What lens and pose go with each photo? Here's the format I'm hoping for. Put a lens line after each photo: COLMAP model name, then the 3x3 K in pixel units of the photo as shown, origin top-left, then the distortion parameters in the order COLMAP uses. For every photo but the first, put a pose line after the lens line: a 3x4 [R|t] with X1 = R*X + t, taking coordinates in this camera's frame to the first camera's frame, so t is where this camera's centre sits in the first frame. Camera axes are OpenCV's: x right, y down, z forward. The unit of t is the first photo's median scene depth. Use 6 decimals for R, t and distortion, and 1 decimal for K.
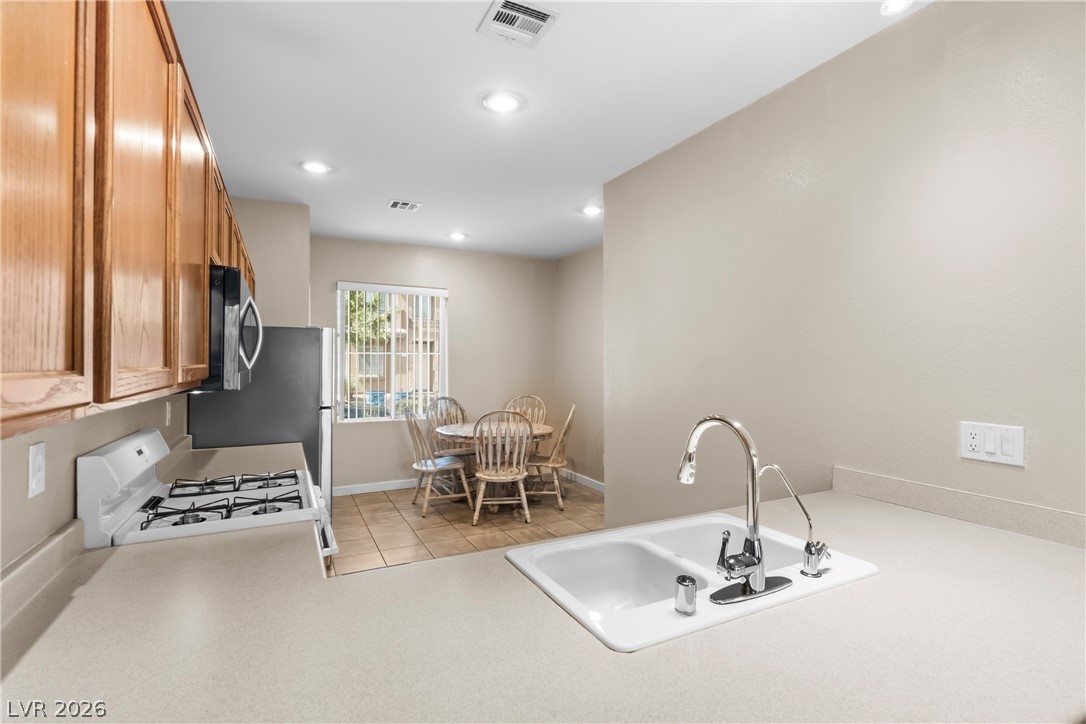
lens RADIAL K [[514.2, 0, 544.1], [0, 514.2, 358.8], [0, 0, 1]] dist [0.002379, 0.000970]
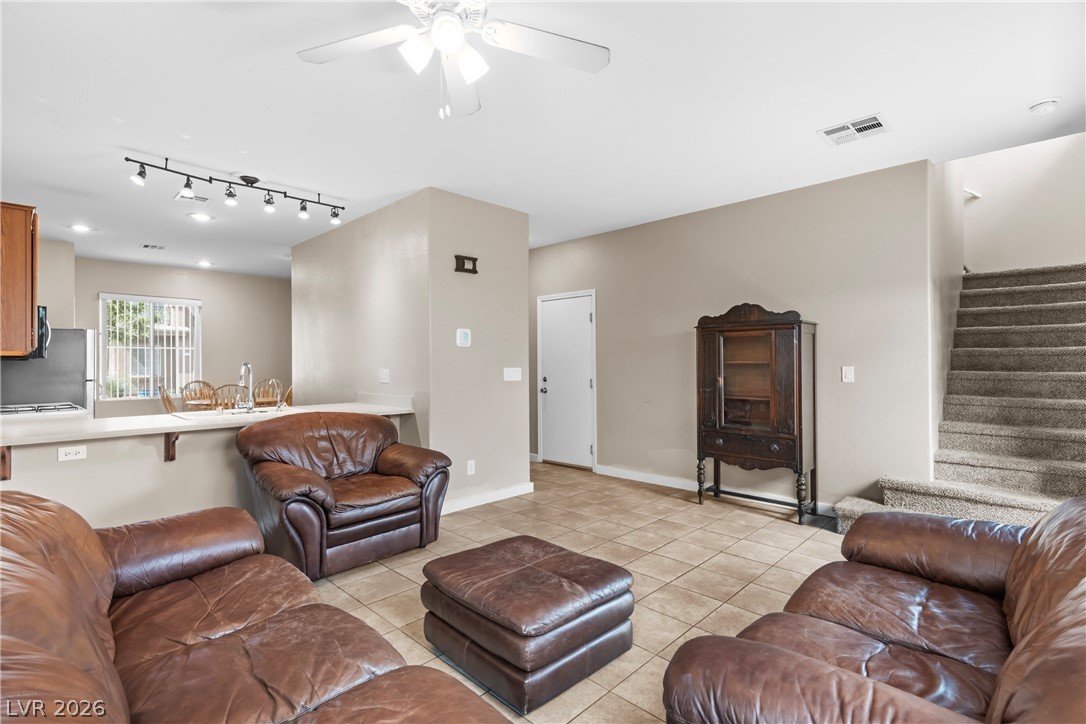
lens RADIAL K [[514.2, 0, 544.1], [0, 514.2, 358.8], [0, 0, 1]] dist [0.002379, 0.000970]
pose [[0.947170, -0.004542, 0.320699, 0.237019], [0.004855, 0.999988, -0.000176, 0.022368], [-0.320694, 0.001724, 0.947181, -0.575282]]
